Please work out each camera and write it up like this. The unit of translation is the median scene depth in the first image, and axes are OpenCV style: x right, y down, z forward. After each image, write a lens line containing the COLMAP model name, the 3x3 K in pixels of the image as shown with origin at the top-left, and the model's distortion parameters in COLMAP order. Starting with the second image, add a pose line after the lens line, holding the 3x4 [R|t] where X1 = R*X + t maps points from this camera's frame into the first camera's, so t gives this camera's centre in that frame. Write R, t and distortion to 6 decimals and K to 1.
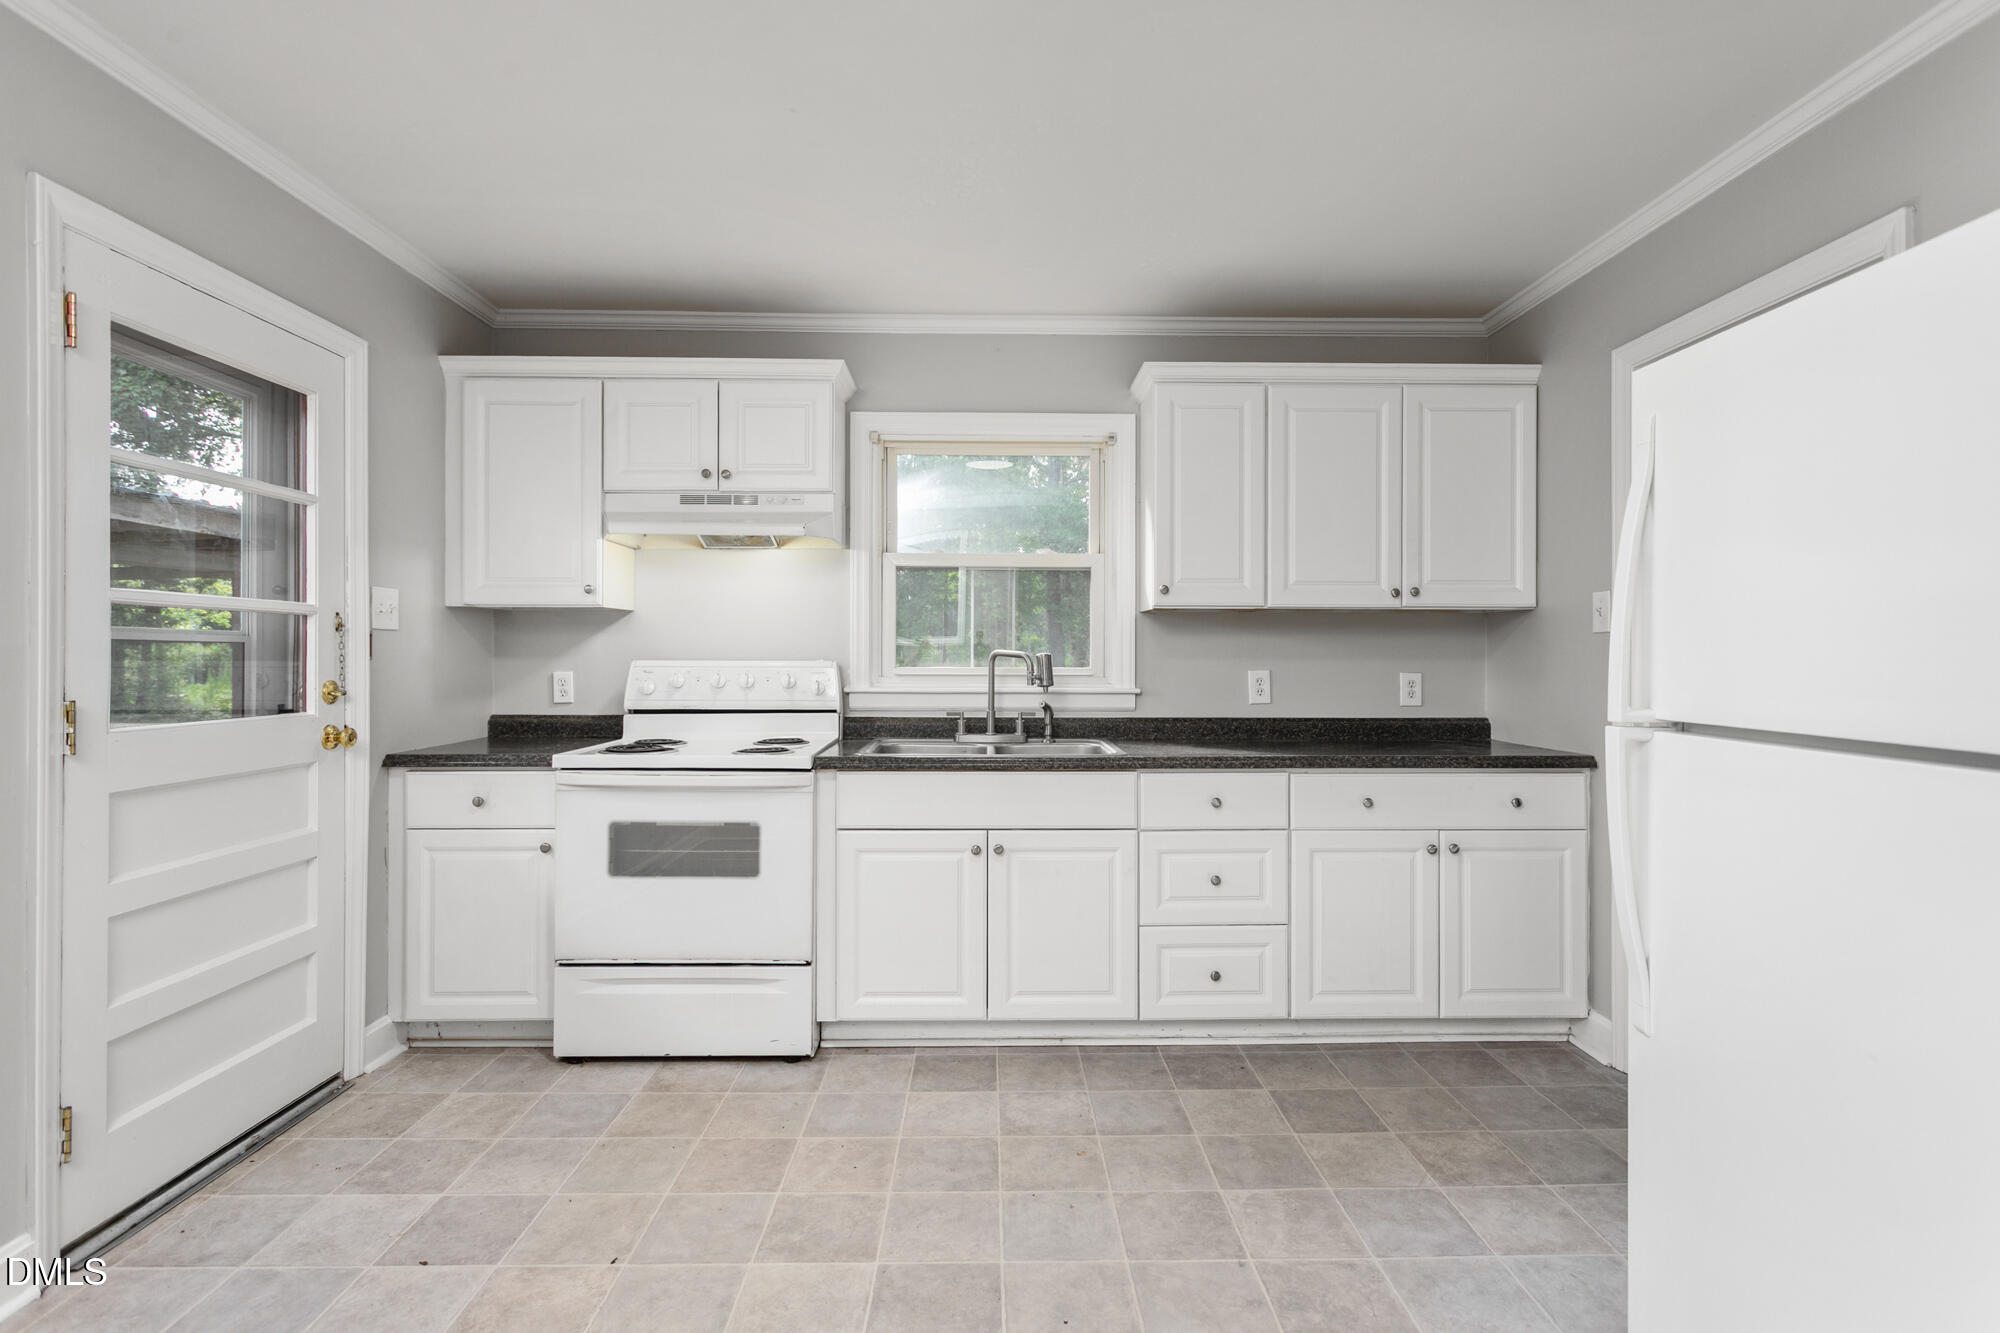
lens RADIAL K [[970.3, 0, 1000.0], [0, 970.3, 666.5], [0, 0, 1]] dist [-0.001906, -0.000568]
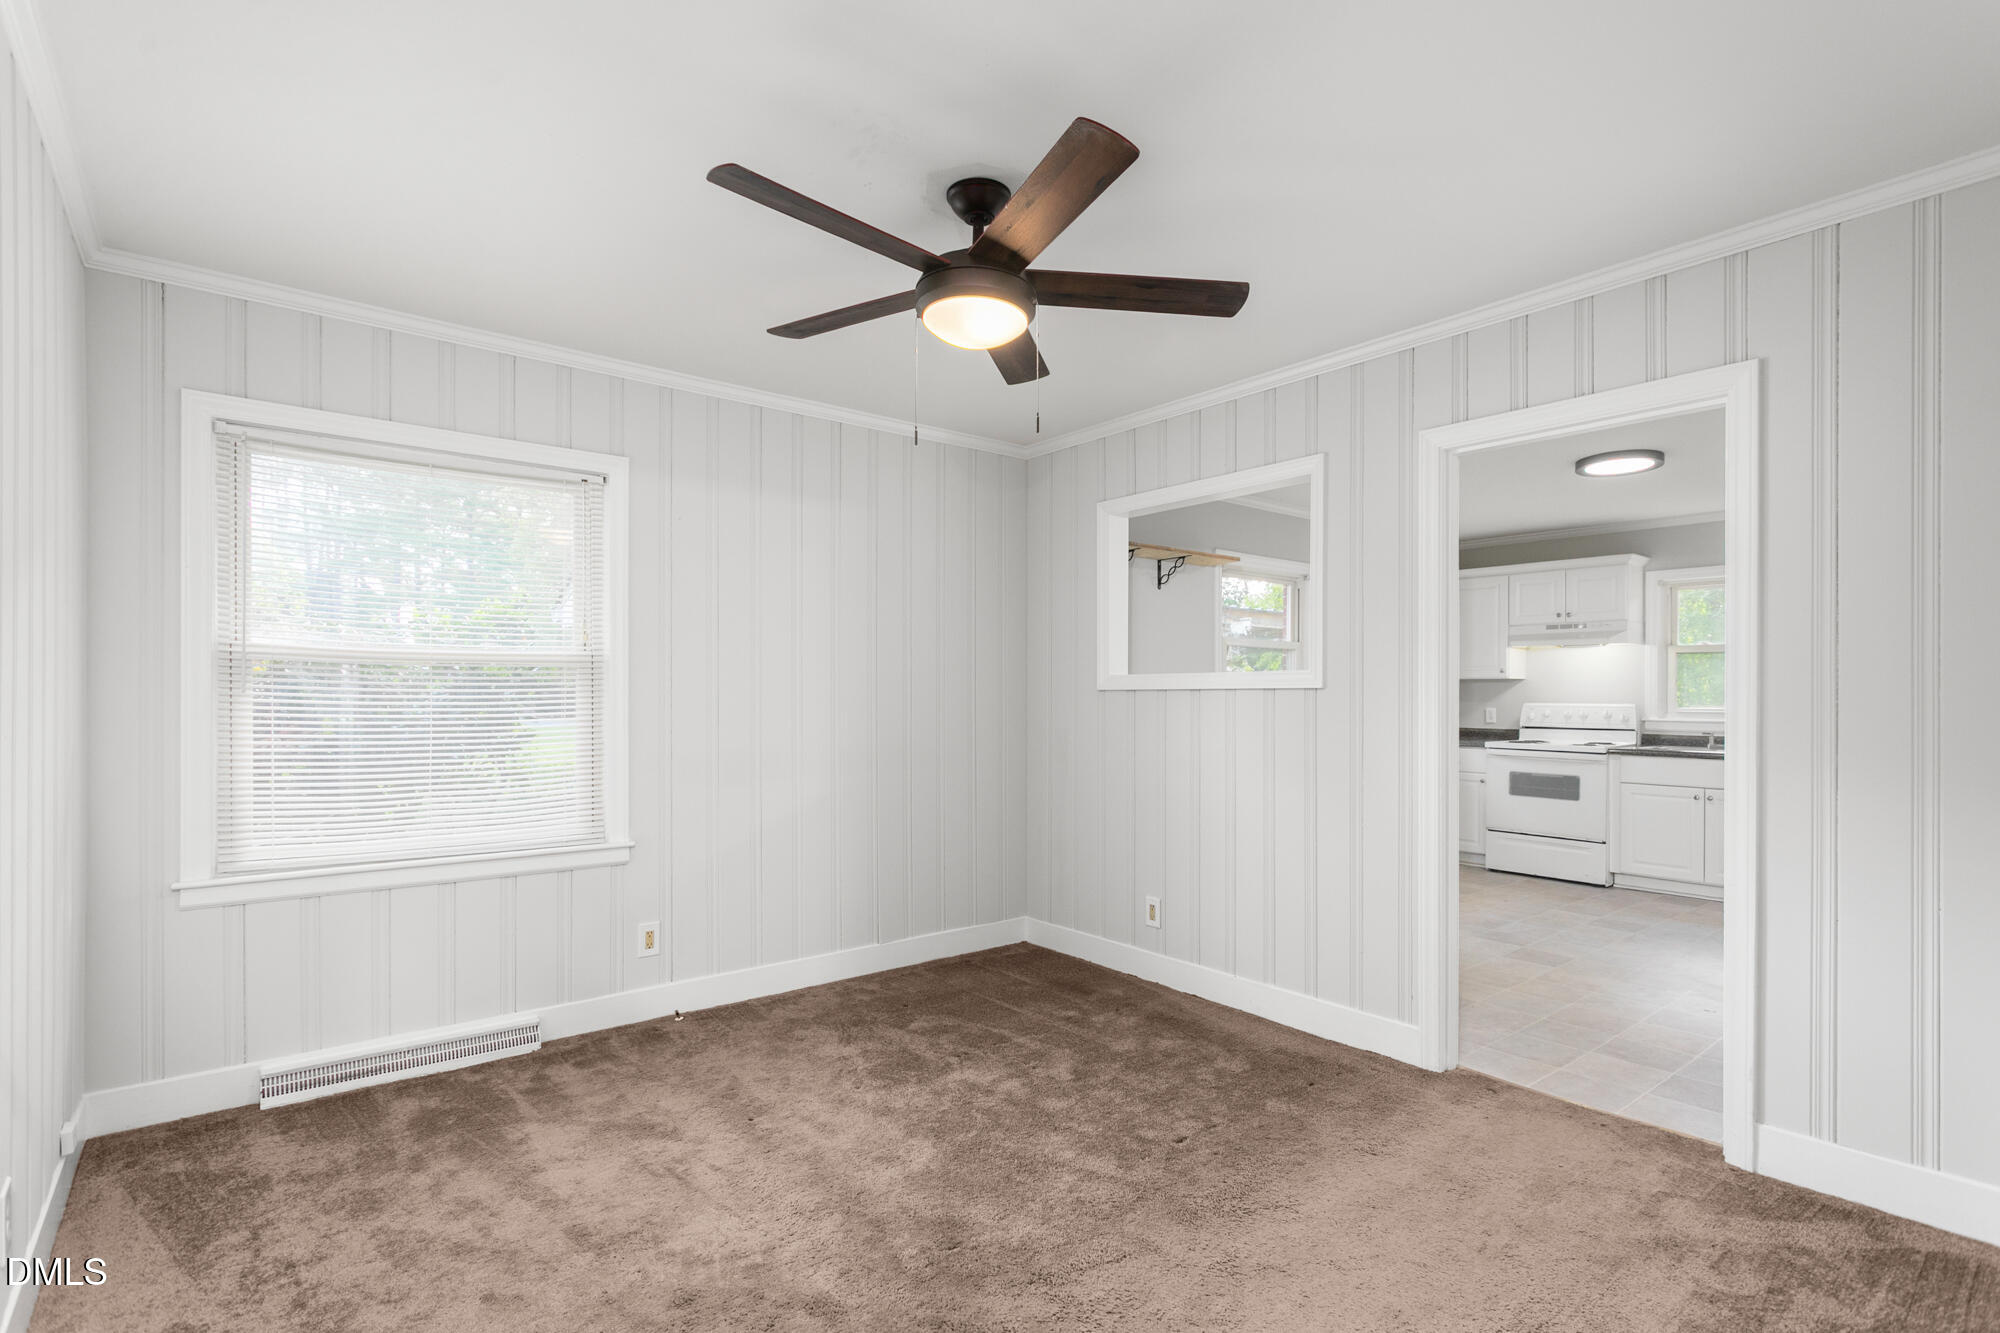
lens RADIAL K [[948.2, 0, 1008.0], [0, 948.2, 677.4], [0, 0, 1]] dist [-0.001090, -0.000311]
pose [[0.627873, -0.011937, -0.778225, 0.554884], [-0.012338, 0.999604, -0.025287, 0.004359], [0.778218, 0.025479, 0.627477, -1.239992]]
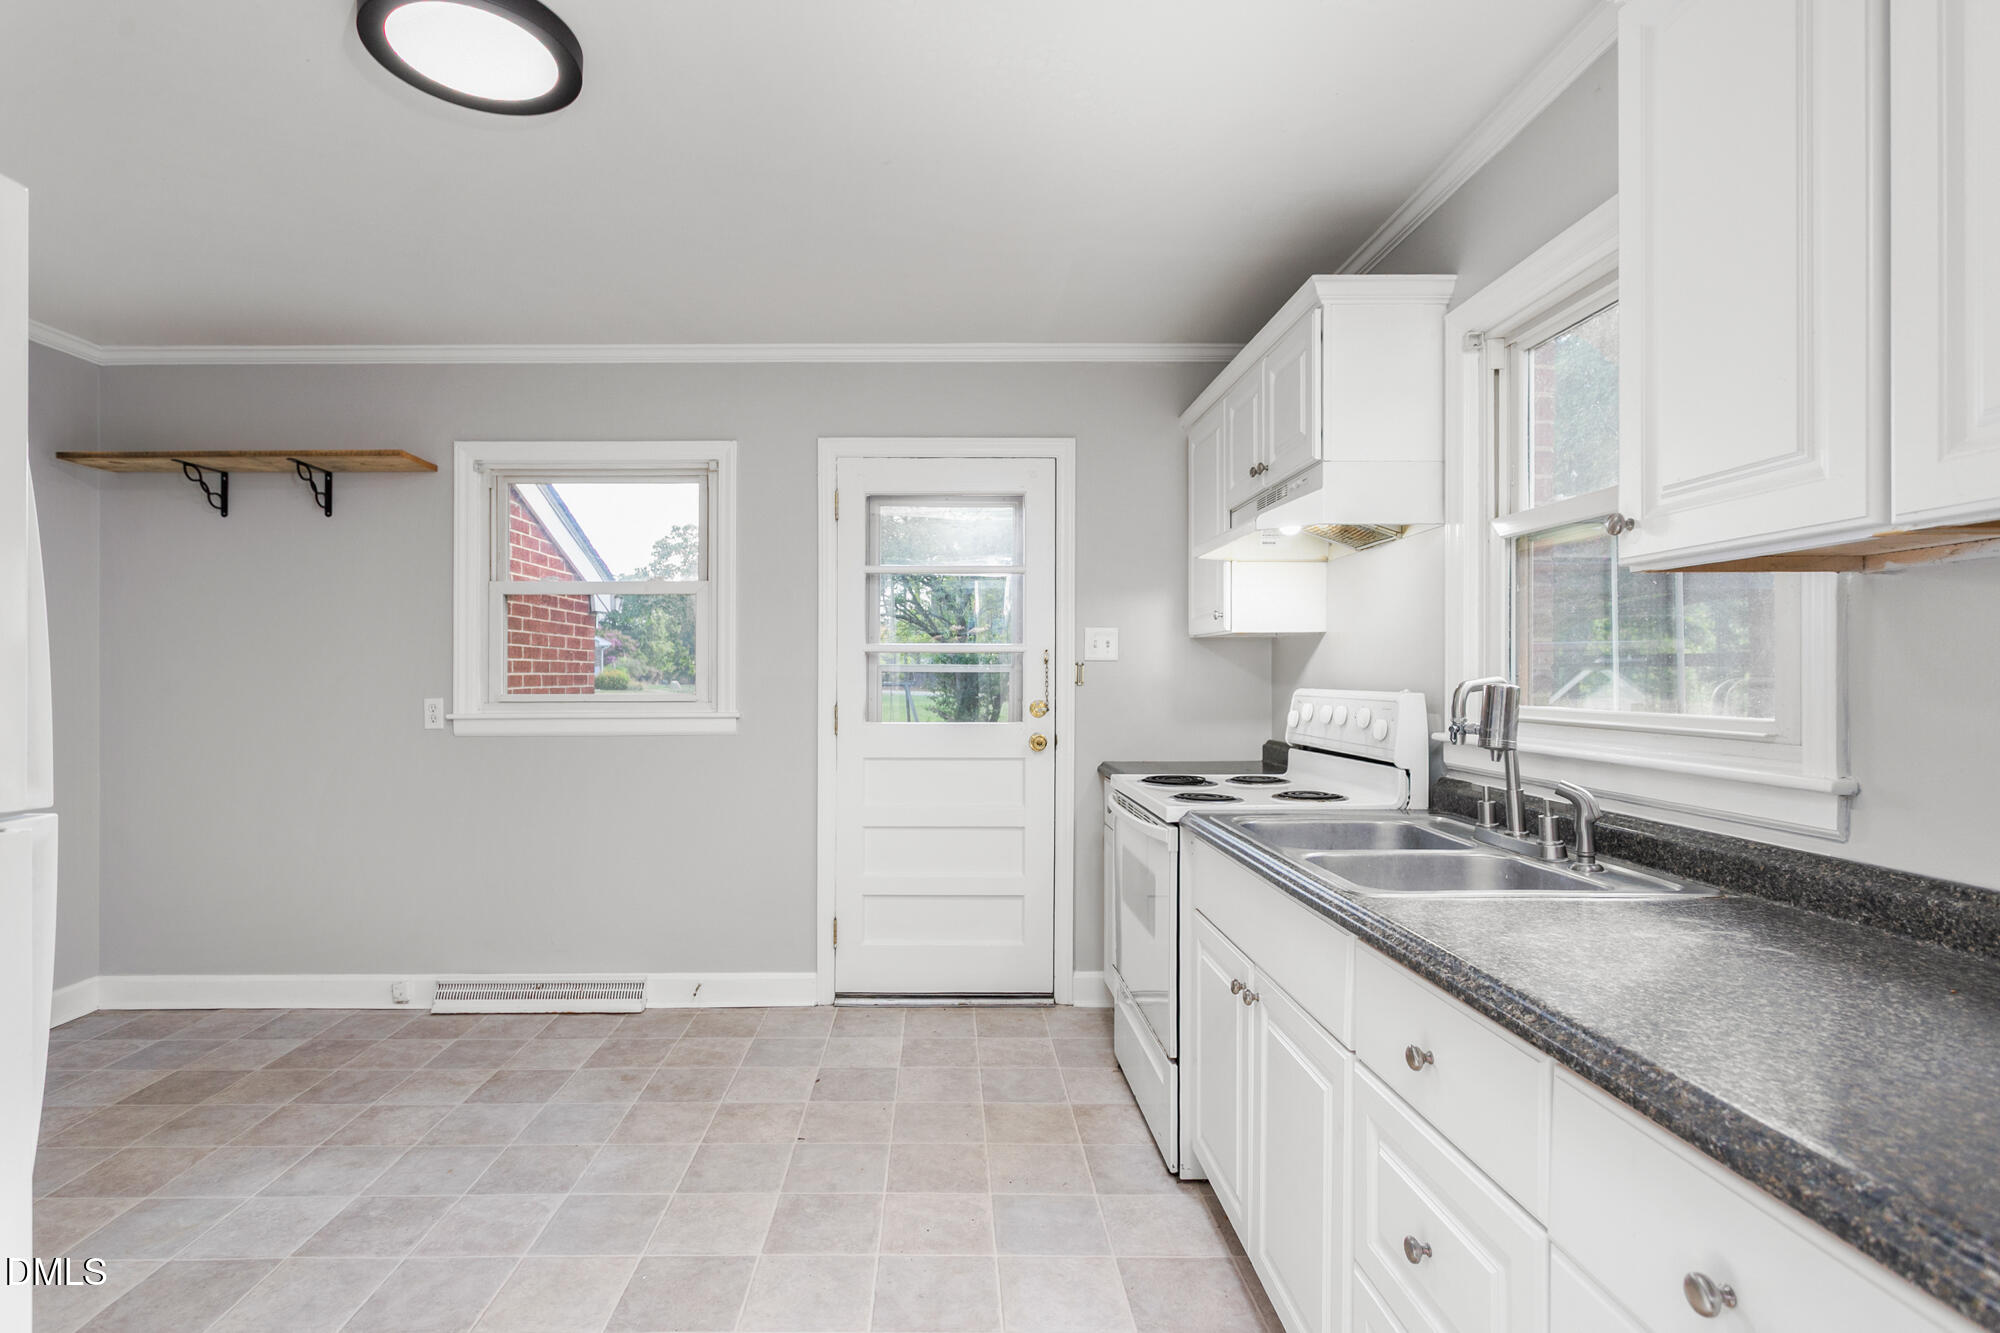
lens RADIAL K [[982.4, 0, 932.7], [0, 982.4, 669.8], [0, 0, 1]] dist [-0.001174, -0.000146]
pose [[-0.017385, -0.007332, -0.999822, 0.577896], [-0.017868, 0.999816, -0.007021, -0.011873], [0.999689, 0.017743, -0.017513, 0.731524]]
